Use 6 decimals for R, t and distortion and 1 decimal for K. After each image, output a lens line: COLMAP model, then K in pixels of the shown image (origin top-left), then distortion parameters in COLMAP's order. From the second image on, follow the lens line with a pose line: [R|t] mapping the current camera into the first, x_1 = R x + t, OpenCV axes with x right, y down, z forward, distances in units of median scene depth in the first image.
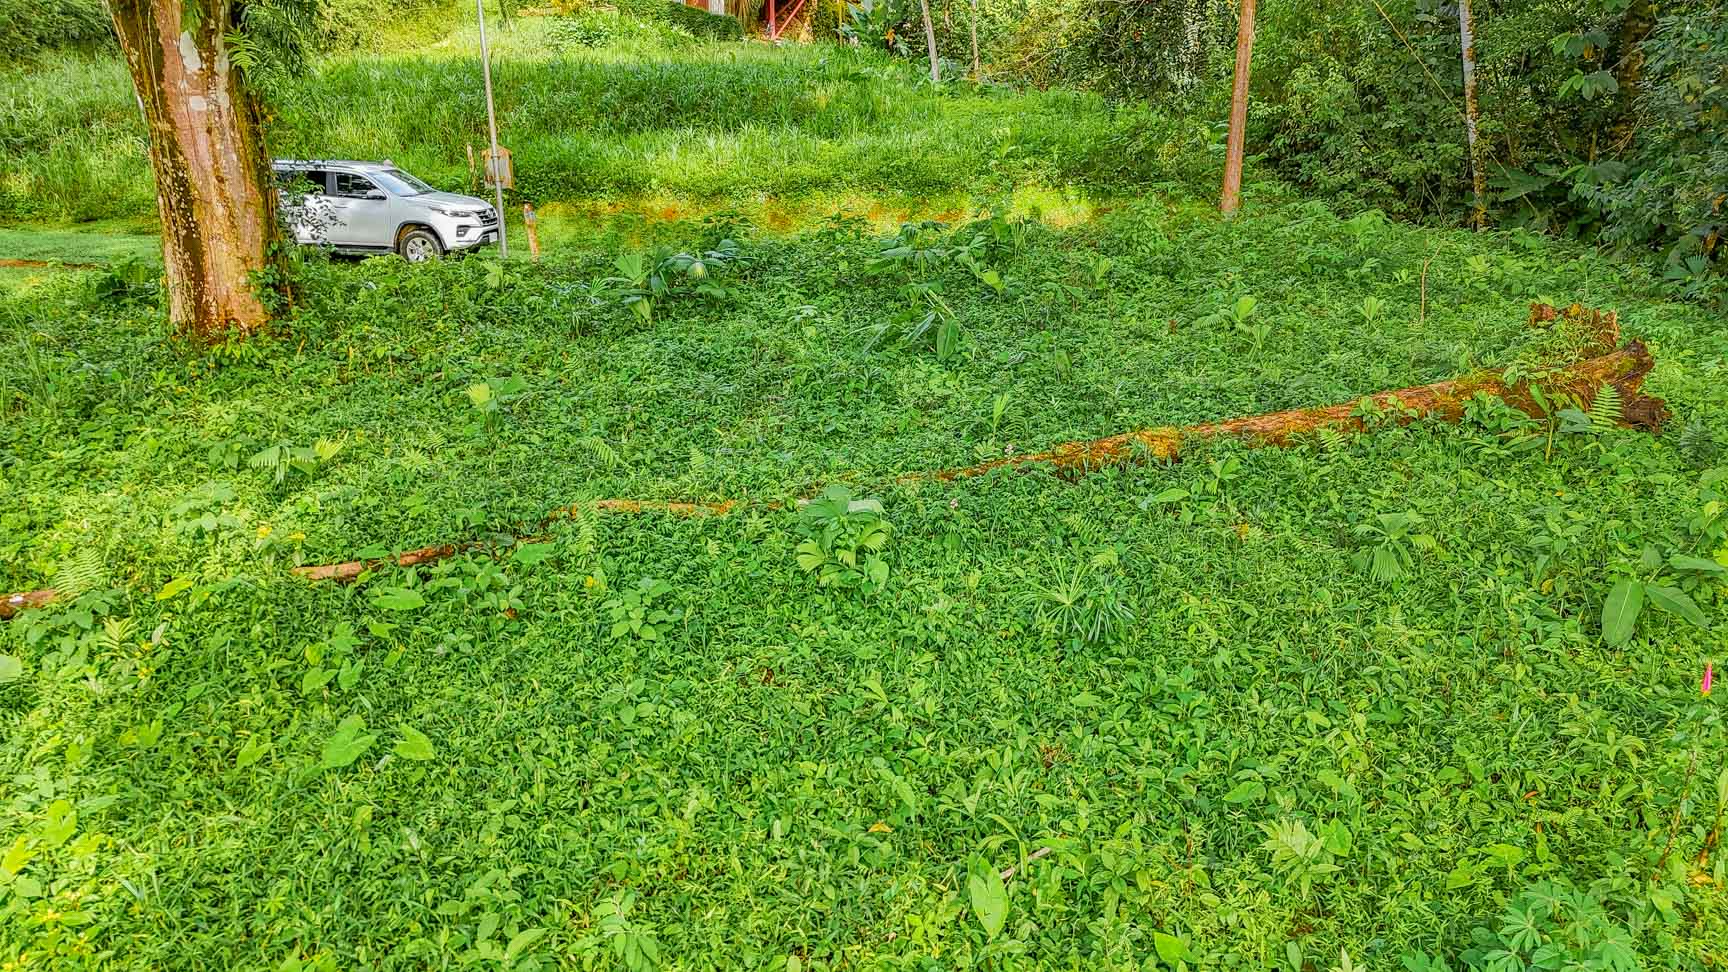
lens RADIAL K [[1275.6, 0, 864.0], [0, 1275.6, 486.0], [0, 0, 1]] dist [0.068633, -0.059676]
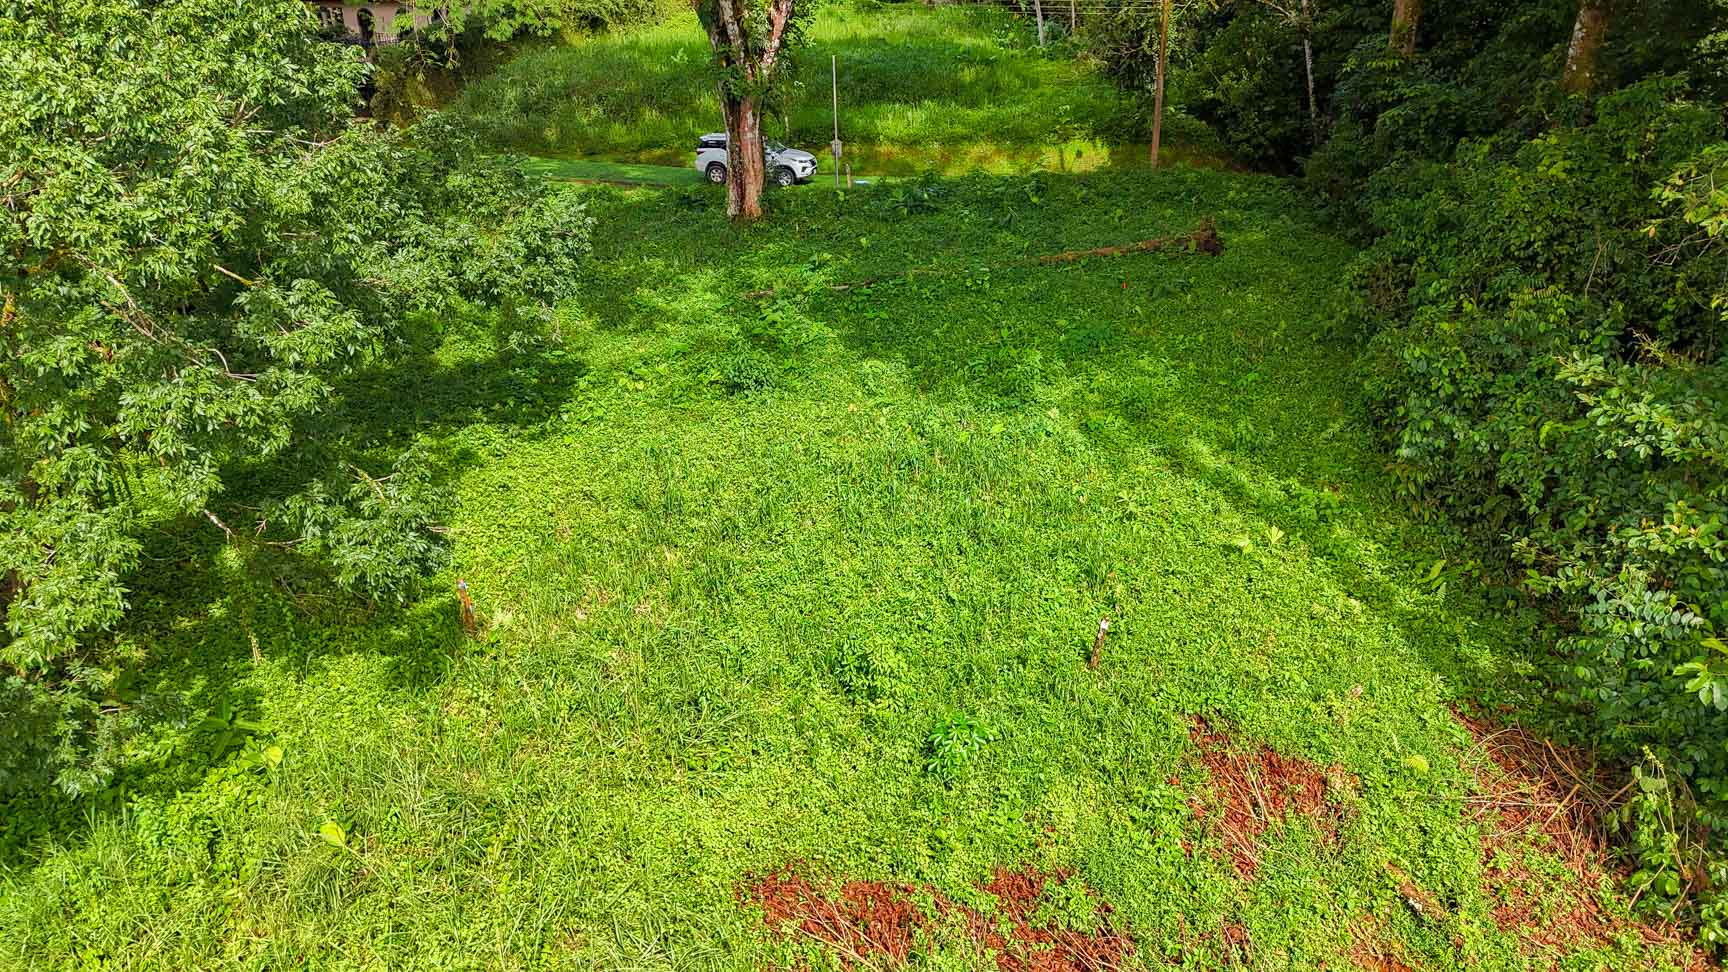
lens RADIAL K [[1275.6, 0, 864.0], [0, 1275.6, 486.0], [0, 0, 1]] dist [0.068633, -0.059676]
pose [[0.995322, 0.028983, -0.092160, 0.005852], [-0.019826, 0.994912, 0.098774, 0.117341], [0.094554, -0.096485, 0.990833, -1.171600]]
